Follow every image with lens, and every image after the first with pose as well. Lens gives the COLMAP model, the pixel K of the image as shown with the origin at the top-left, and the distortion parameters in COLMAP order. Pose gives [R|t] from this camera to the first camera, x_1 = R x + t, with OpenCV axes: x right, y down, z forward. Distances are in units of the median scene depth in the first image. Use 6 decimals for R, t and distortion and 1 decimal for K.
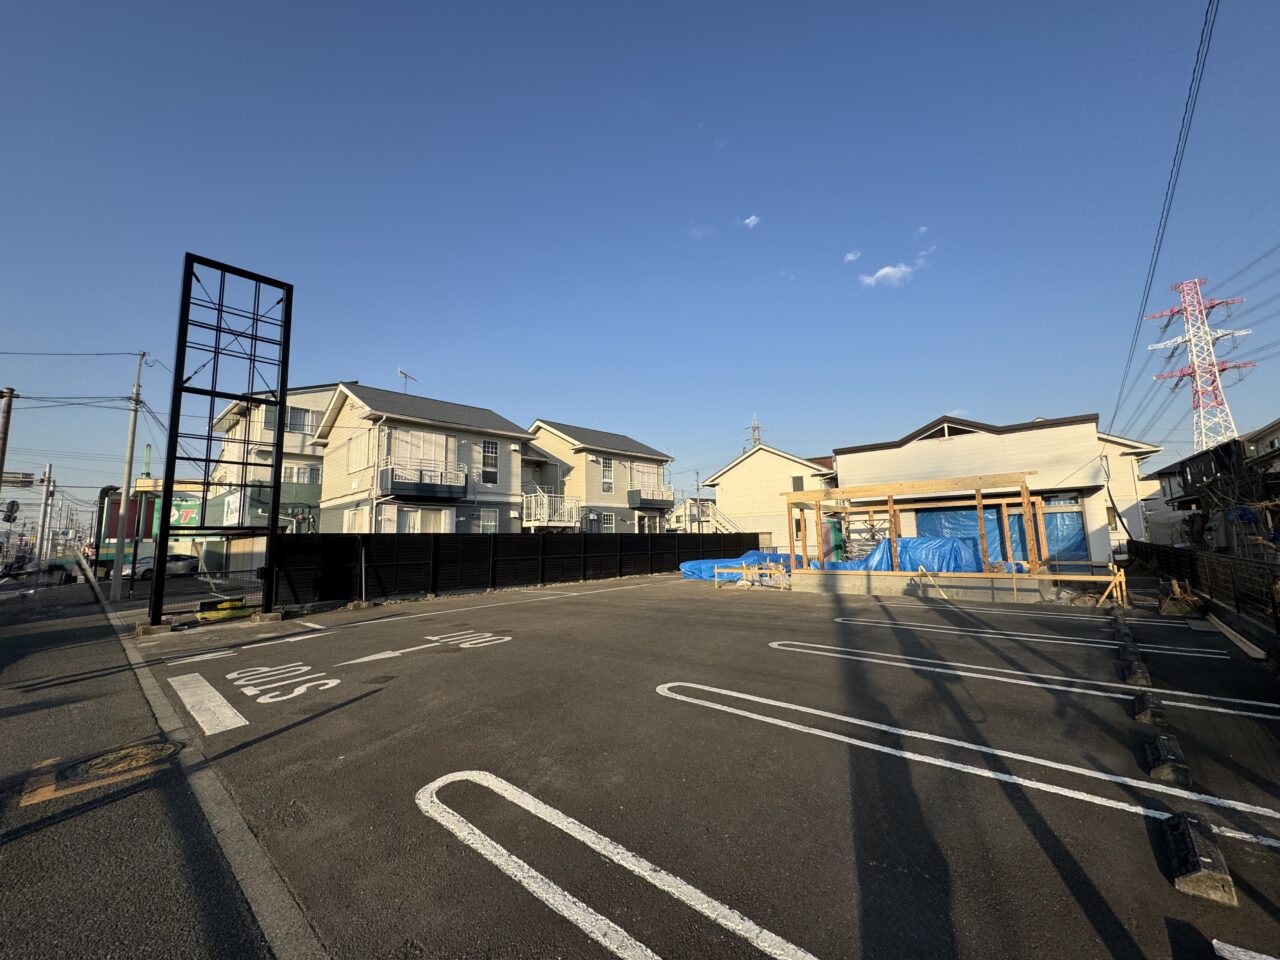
lens RADIAL K [[514.3, 0, 640.0], [0, 514.3, 480.0], [0, 0, 1]] dist [-0.000574, -0.000089]
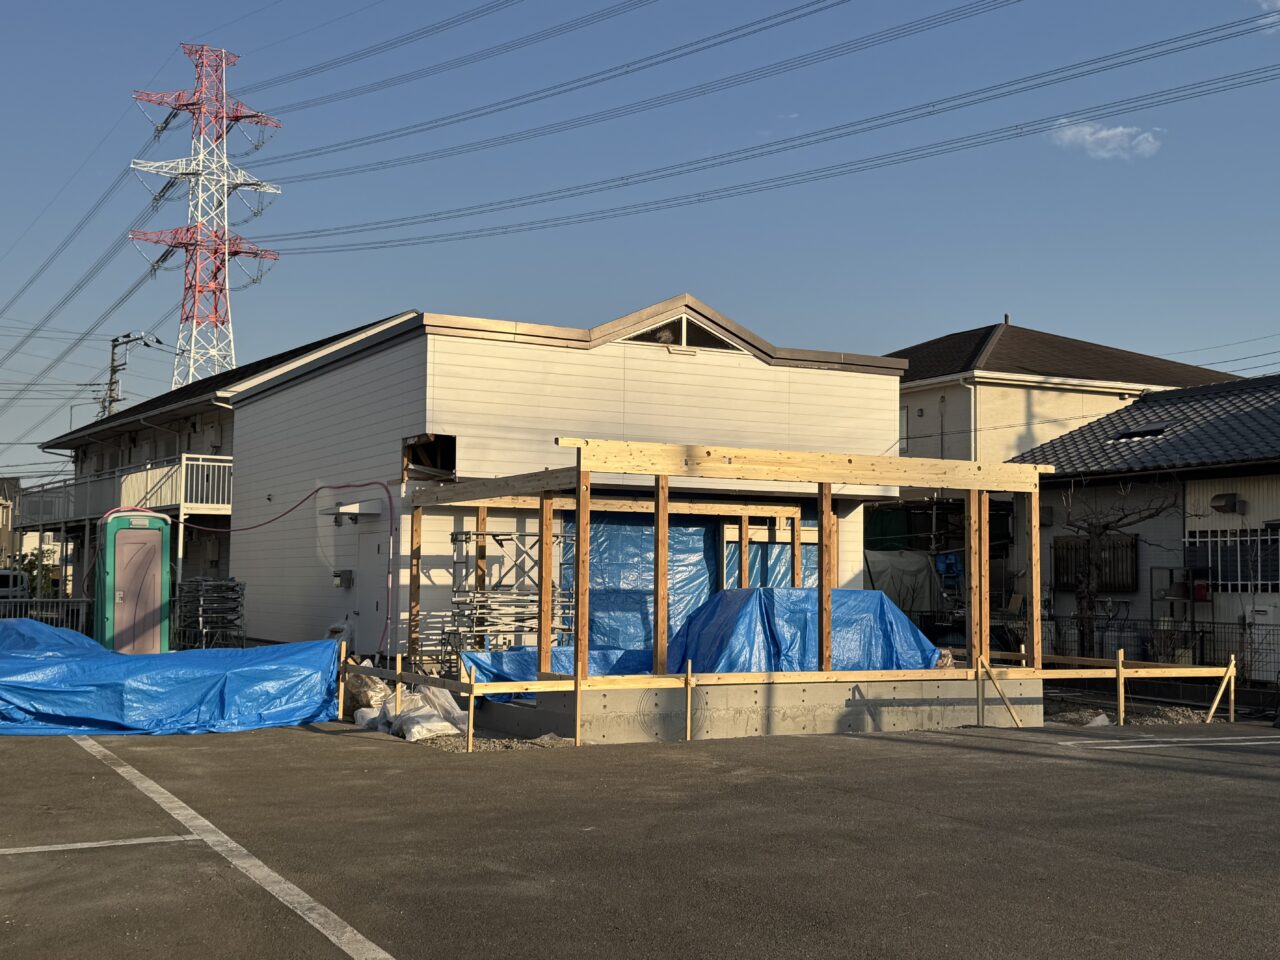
lens RADIAL K [[1566.3, 0, 640.0], [0, 1566.3, 480.0], [0, 0, 1]] dist [0.012073, 0.001401]
pose [[0.339236, 0.089001, 0.936482, -0.523270], [-0.133173, 0.990032, -0.045849, 0.076477], [-0.931227, -0.109161, 0.347707, 0.528352]]
